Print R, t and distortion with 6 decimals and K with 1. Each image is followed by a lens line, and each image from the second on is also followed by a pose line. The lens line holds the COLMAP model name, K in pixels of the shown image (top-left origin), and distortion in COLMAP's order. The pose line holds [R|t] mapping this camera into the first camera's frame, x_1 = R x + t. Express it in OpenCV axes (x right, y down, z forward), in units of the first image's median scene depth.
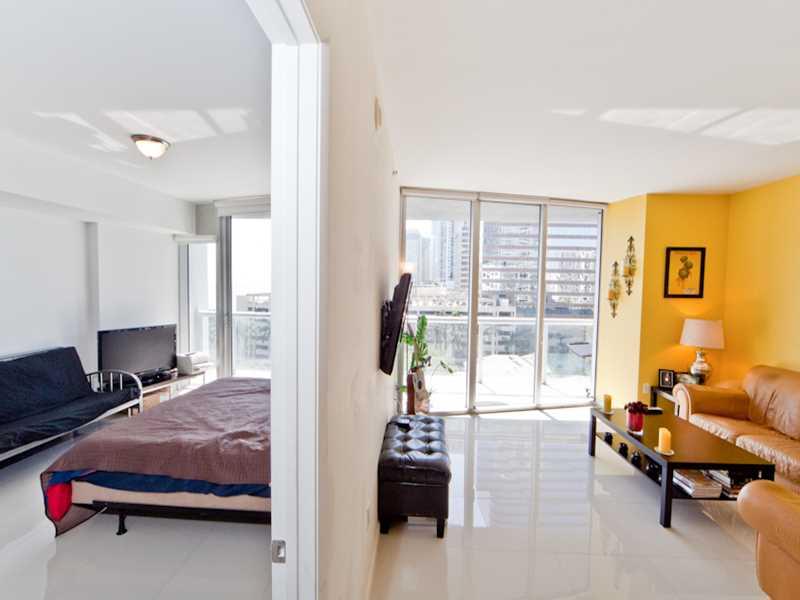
lens RADIAL K [[355.7, 0, 399.1], [0, 355.7, 302.1], [0, 0, 1]] dist [-0.004887, 0.000837]
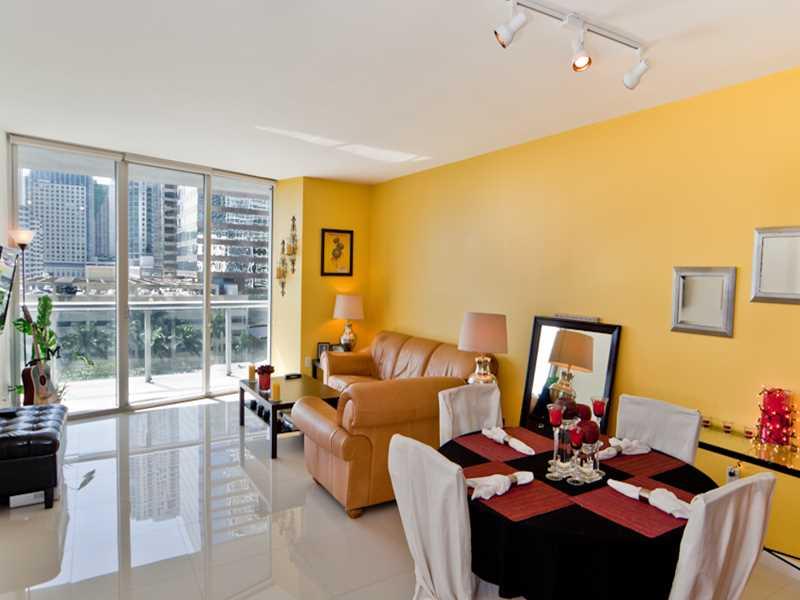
lens RADIAL K [[511.9, 0, 399.6], [0, 511.9, 301.8], [0, 0, 1]] dist [0.005445, 0.002271]
pose [[0.828536, -0.026398, 0.559313, 0.073989], [0.012757, 0.999519, 0.028278, 0.024732], [-0.559791, -0.016295, 0.828474, -0.404519]]
